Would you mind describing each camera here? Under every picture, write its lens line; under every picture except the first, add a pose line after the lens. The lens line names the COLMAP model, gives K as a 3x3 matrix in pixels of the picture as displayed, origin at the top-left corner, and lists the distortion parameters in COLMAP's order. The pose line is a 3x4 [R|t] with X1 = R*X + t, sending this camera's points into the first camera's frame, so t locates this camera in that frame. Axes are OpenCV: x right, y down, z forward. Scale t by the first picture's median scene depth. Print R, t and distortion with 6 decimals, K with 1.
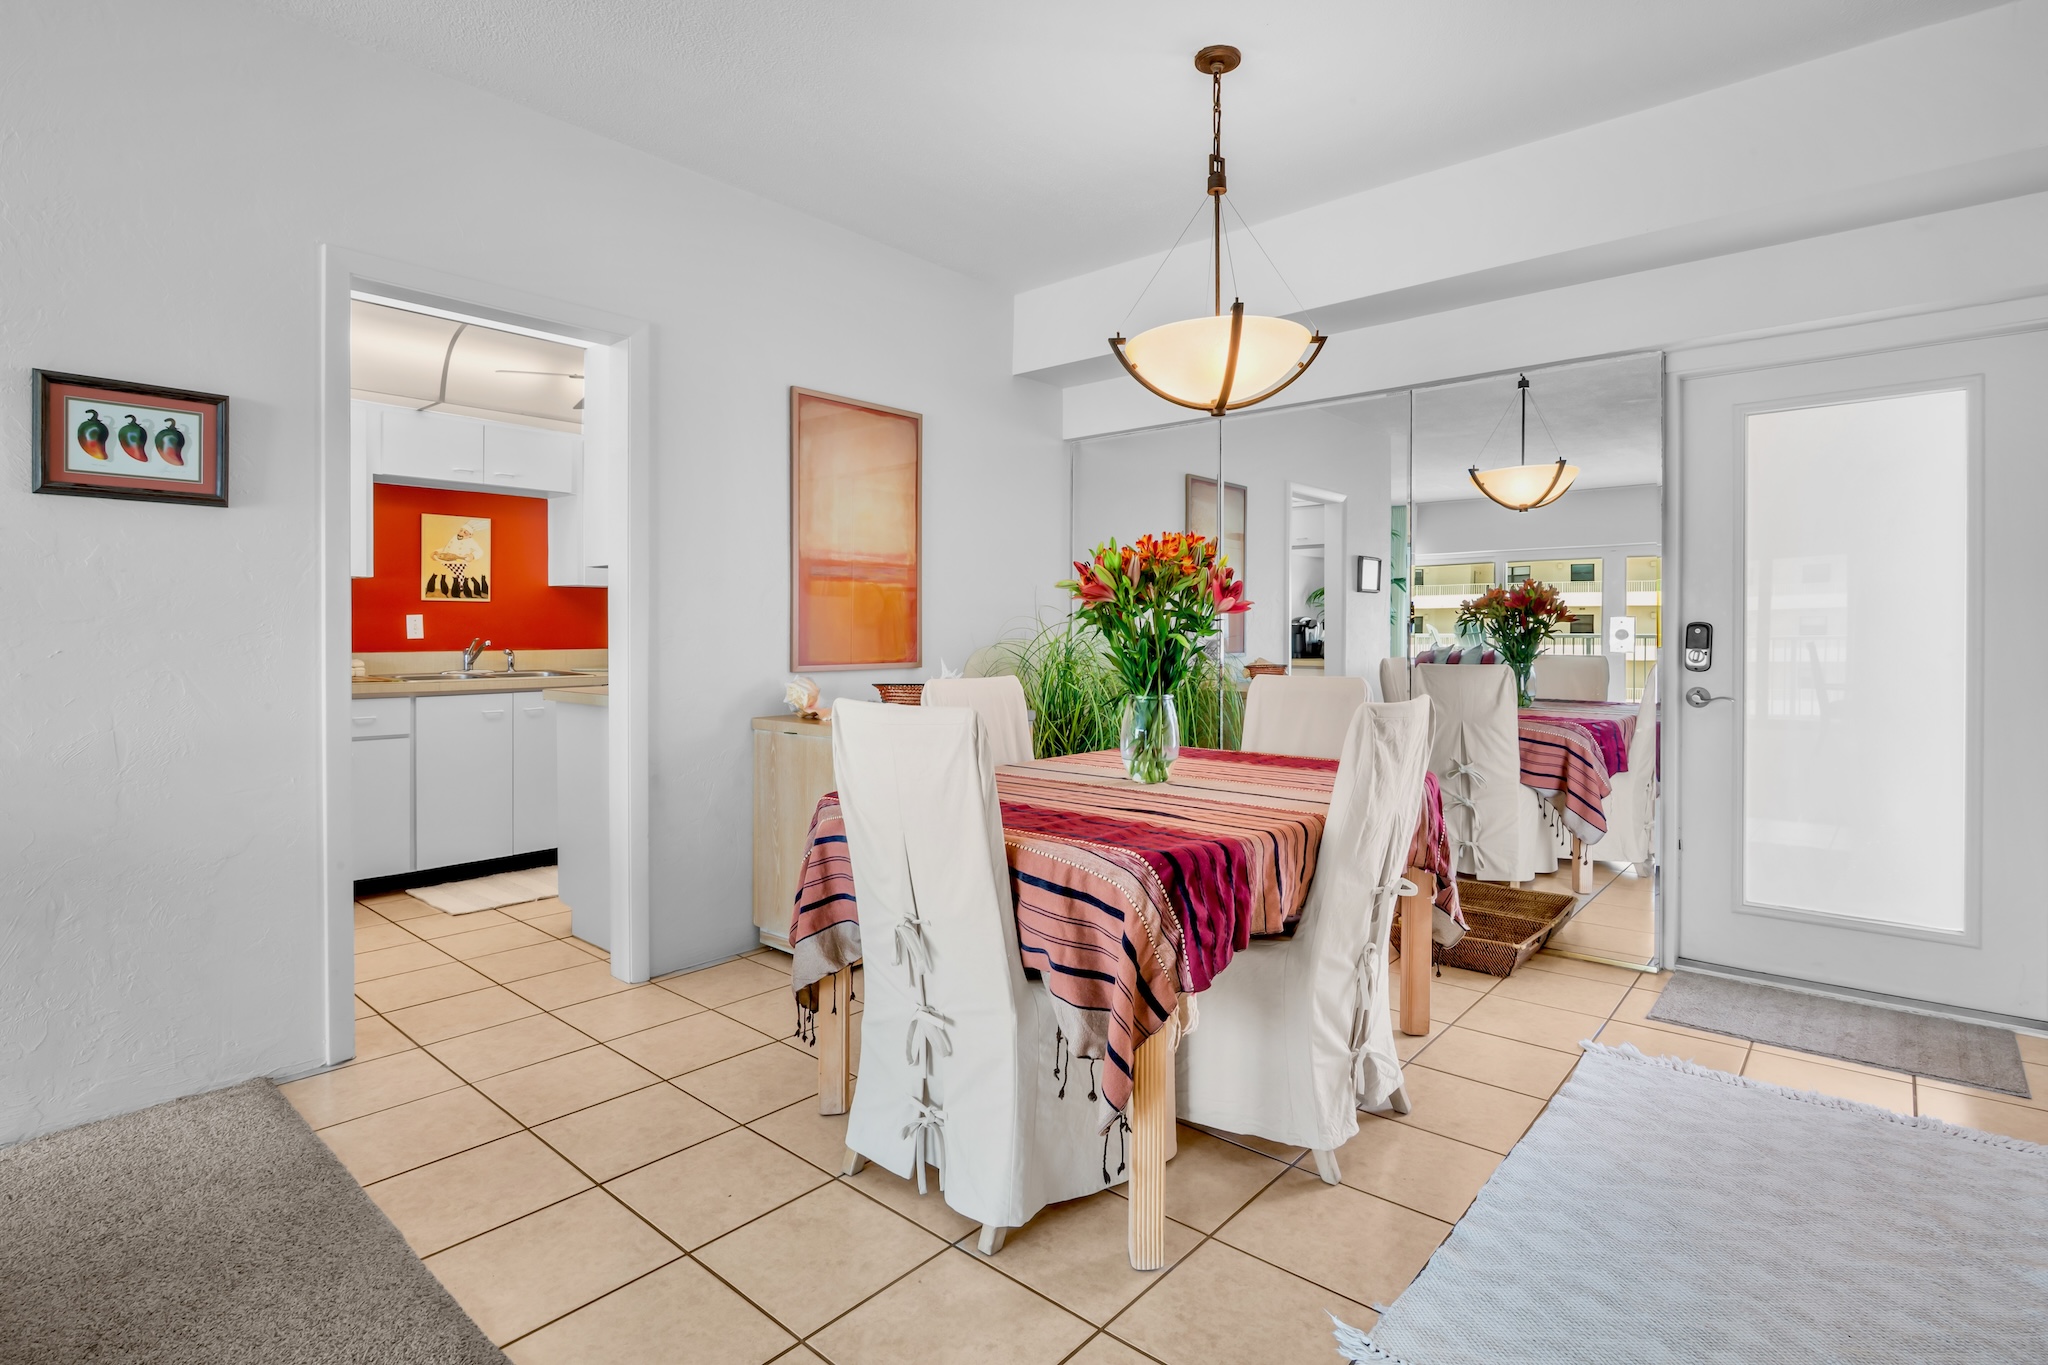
lens RADIAL K [[1004.4, 0, 989.2], [0, 1004.4, 638.3], [0, 0, 1]] dist [-0.002417, -0.000163]
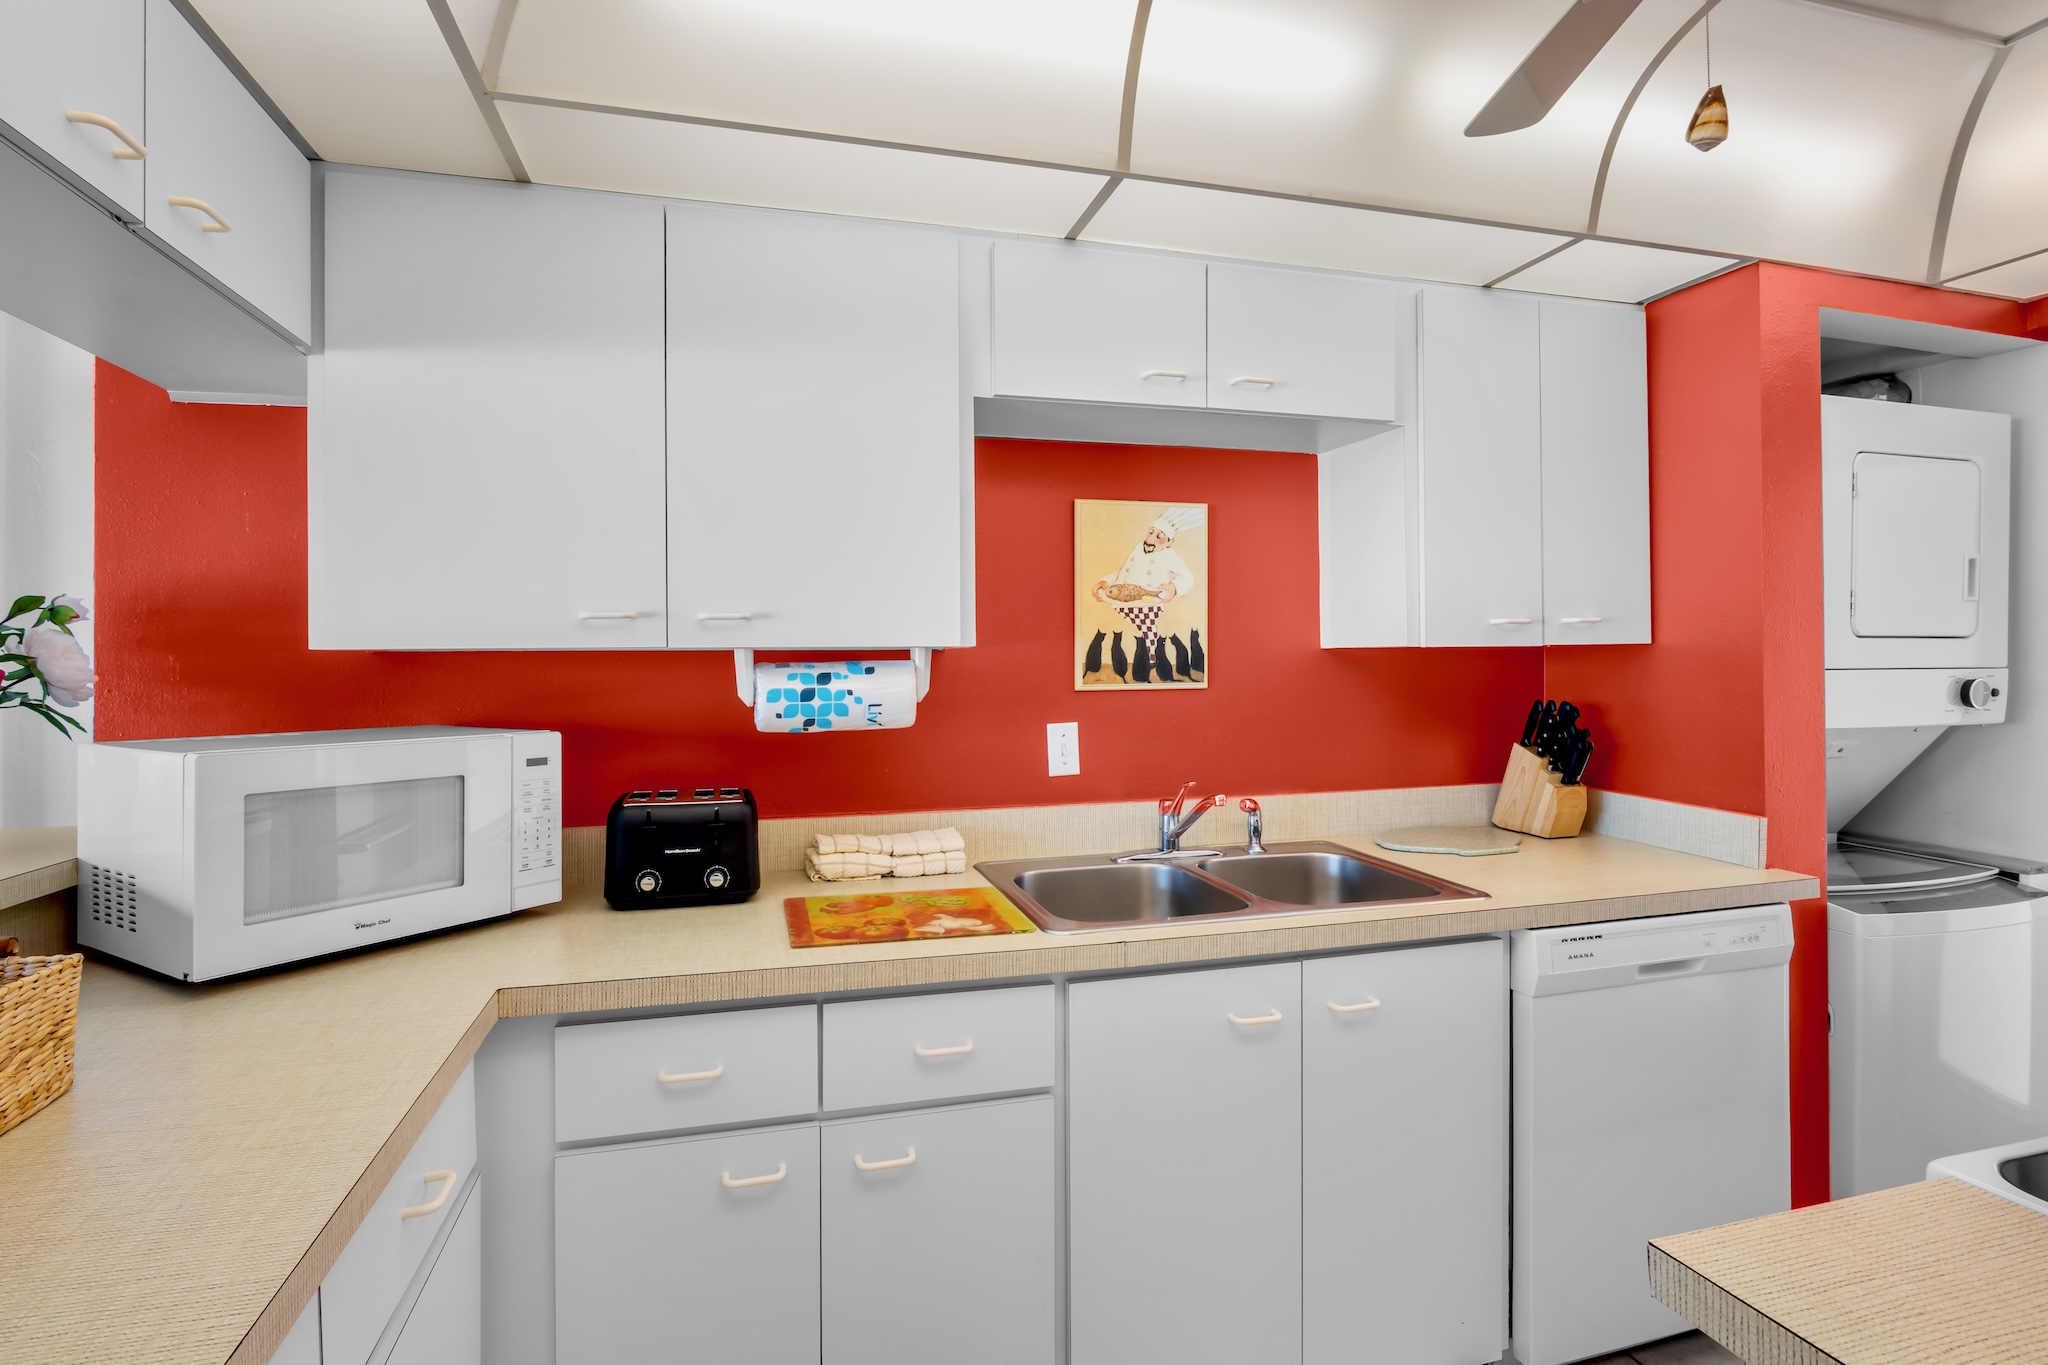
lens RADIAL K [[1004.4, 0, 1025.7], [0, 1004.4, 667.4], [0, 0, 1]] dist [-0.002417, -0.000163]
pose [[0.850127, -0.002071, -0.526573, -0.339598], [0.006682, 0.999954, 0.006855, -0.050756], [0.526535, -0.009346, 0.850102, 0.591935]]
